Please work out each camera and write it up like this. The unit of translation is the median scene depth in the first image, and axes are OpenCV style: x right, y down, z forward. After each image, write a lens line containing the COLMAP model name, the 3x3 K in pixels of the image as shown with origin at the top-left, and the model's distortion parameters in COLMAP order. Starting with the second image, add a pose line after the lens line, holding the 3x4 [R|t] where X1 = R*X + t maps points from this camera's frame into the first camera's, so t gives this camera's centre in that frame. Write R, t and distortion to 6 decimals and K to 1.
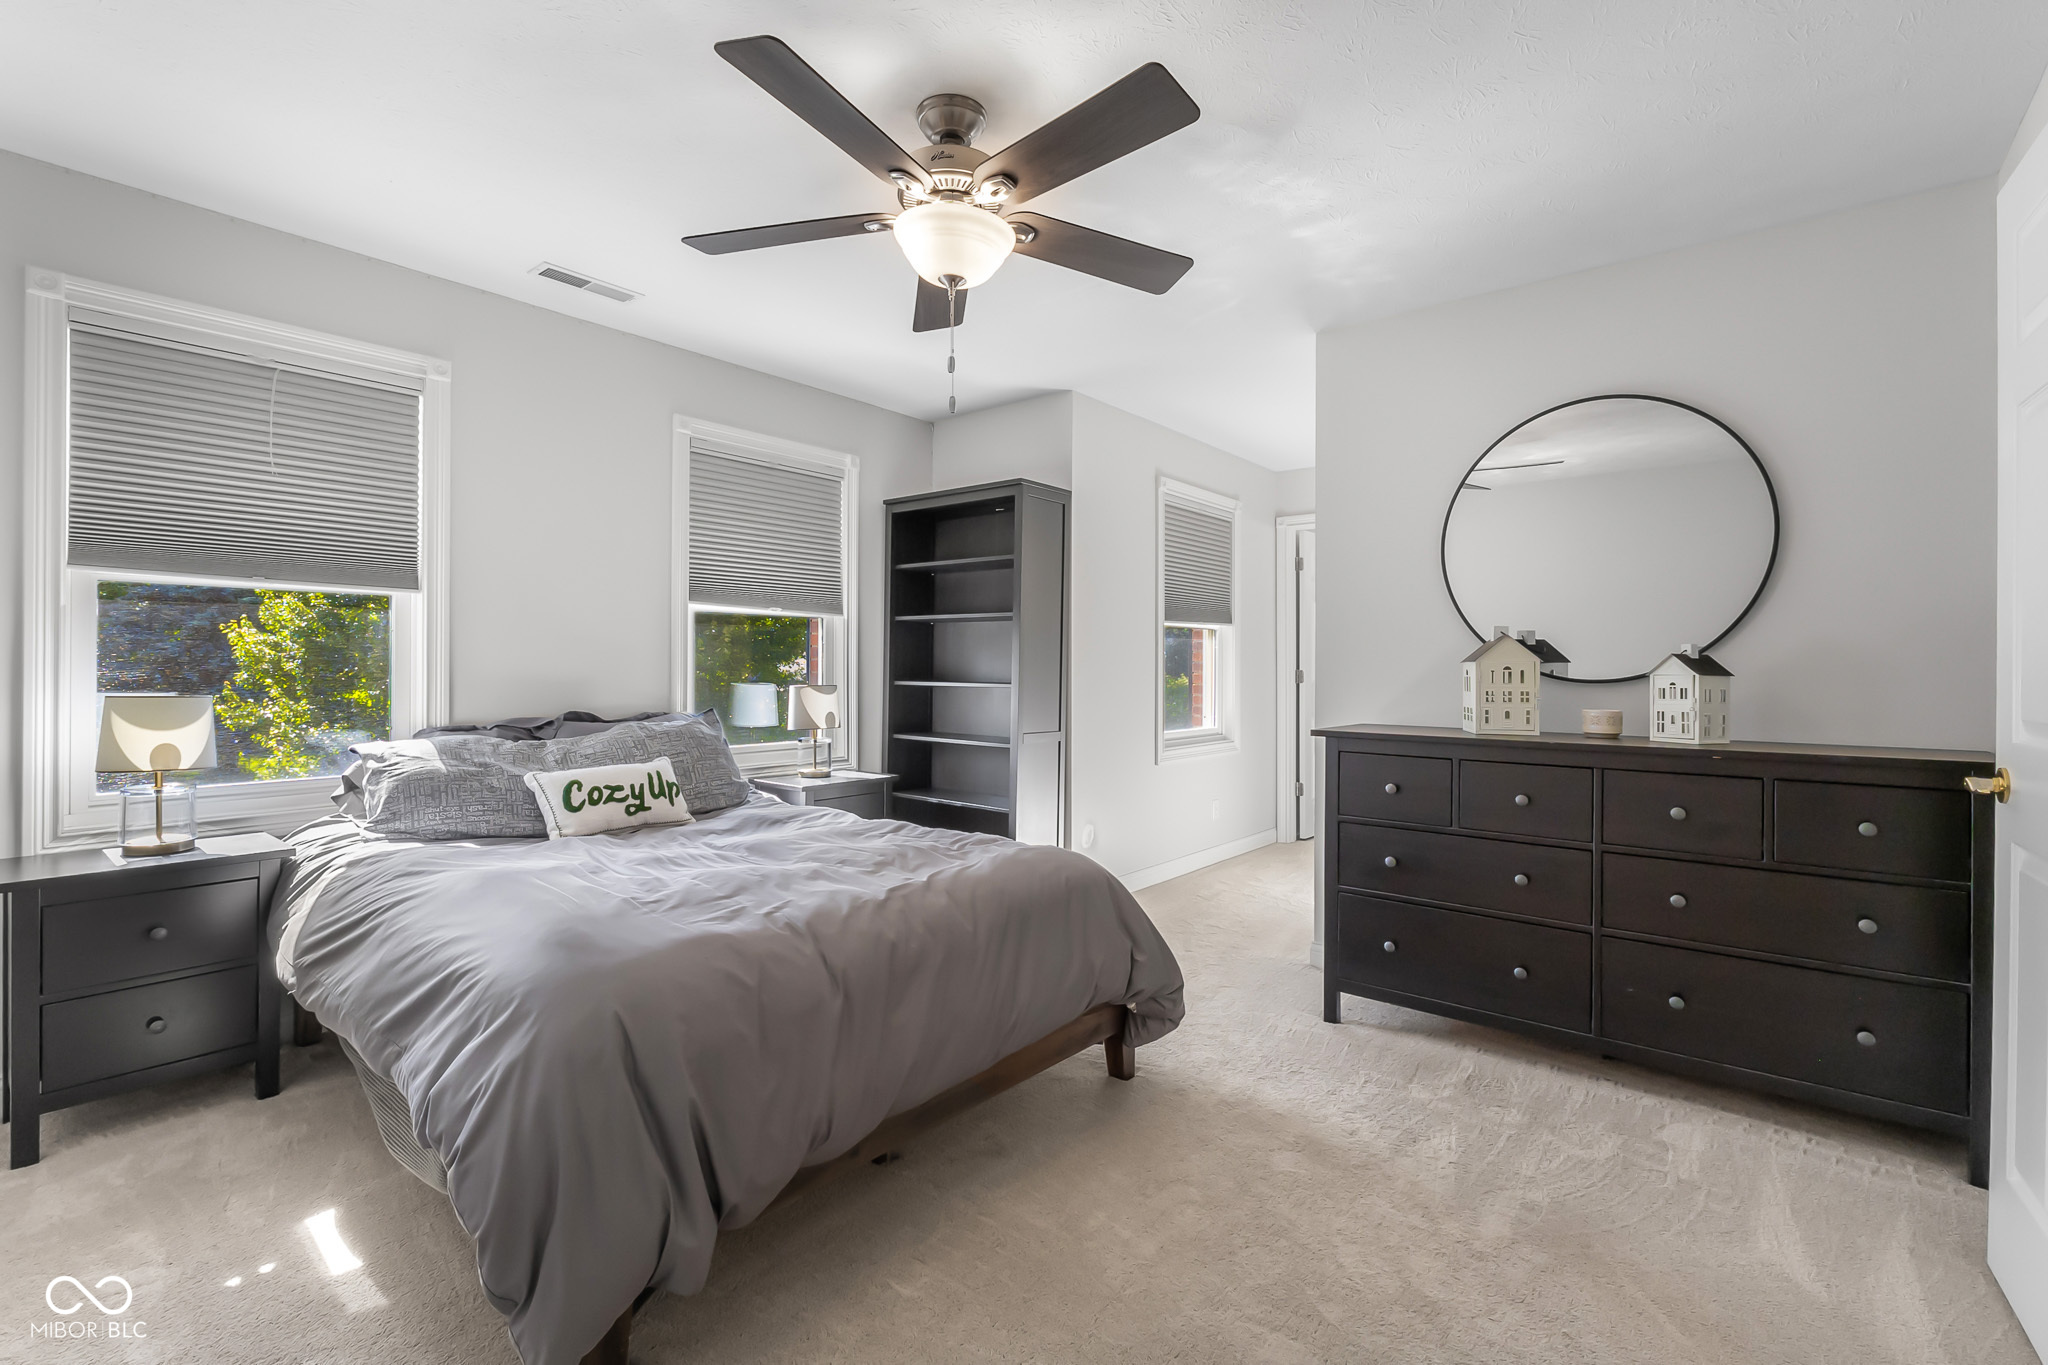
lens RADIAL K [[924.2, 0, 1013.9], [0, 924.2, 669.3], [0, 0, 1]] dist [-0.001641, 0.000346]
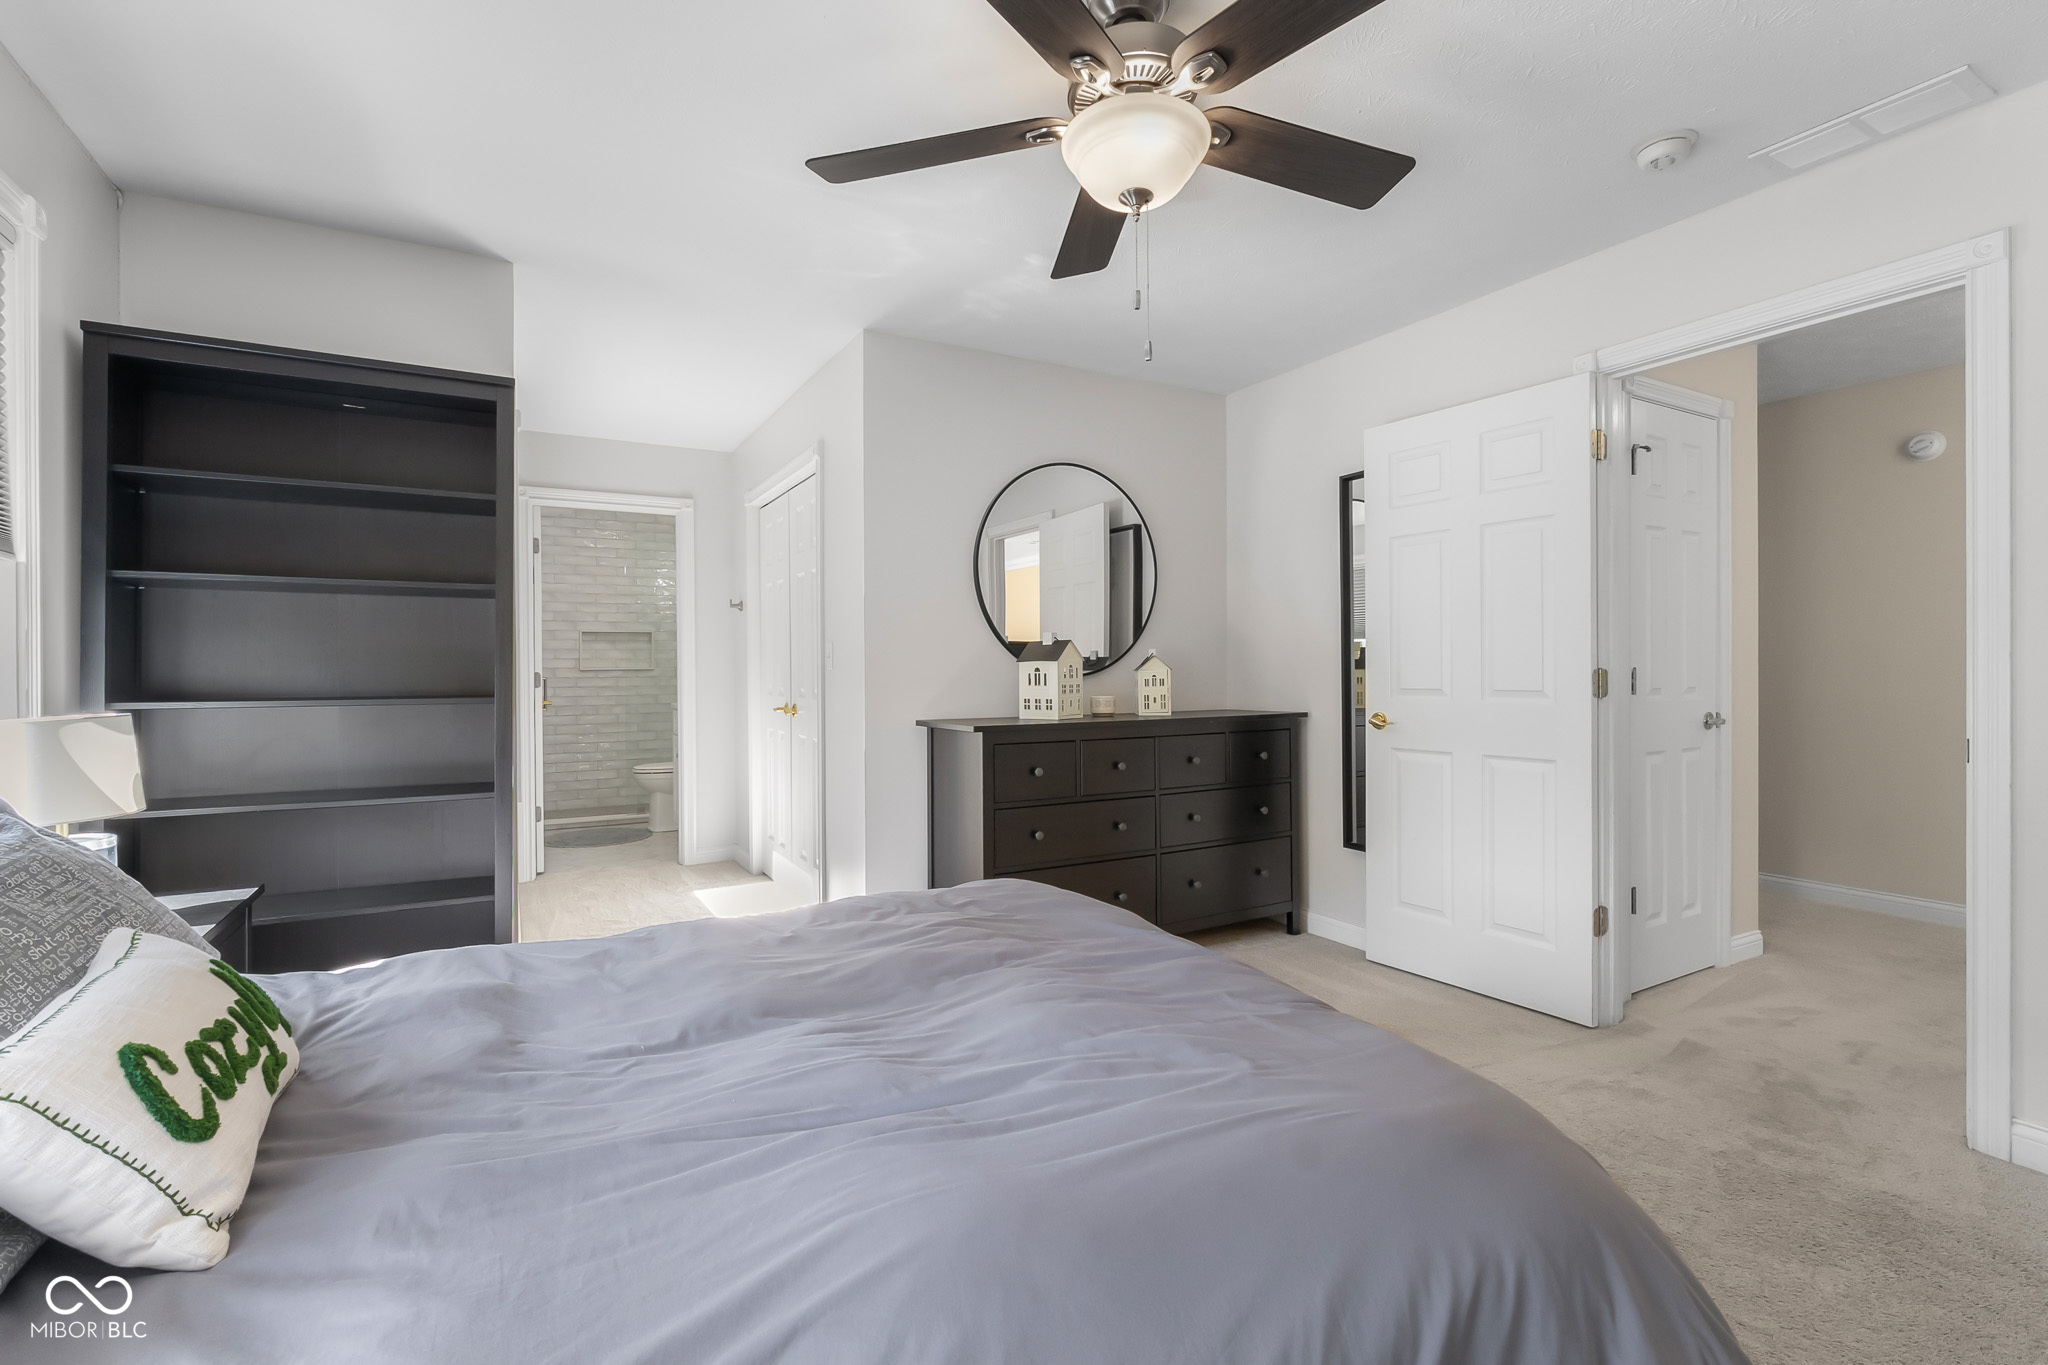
lens RADIAL K [[924.2, 0, 1019.1], [0, 924.2, 674.8], [0, 0, 1]] dist [-0.001641, 0.000346]
pose [[0.342868, -0.015643, 0.939253, -0.690579], [0.010187, 0.999864, 0.012934, -0.006780], [-0.939328, 0.005134, 0.342981, 0.640102]]
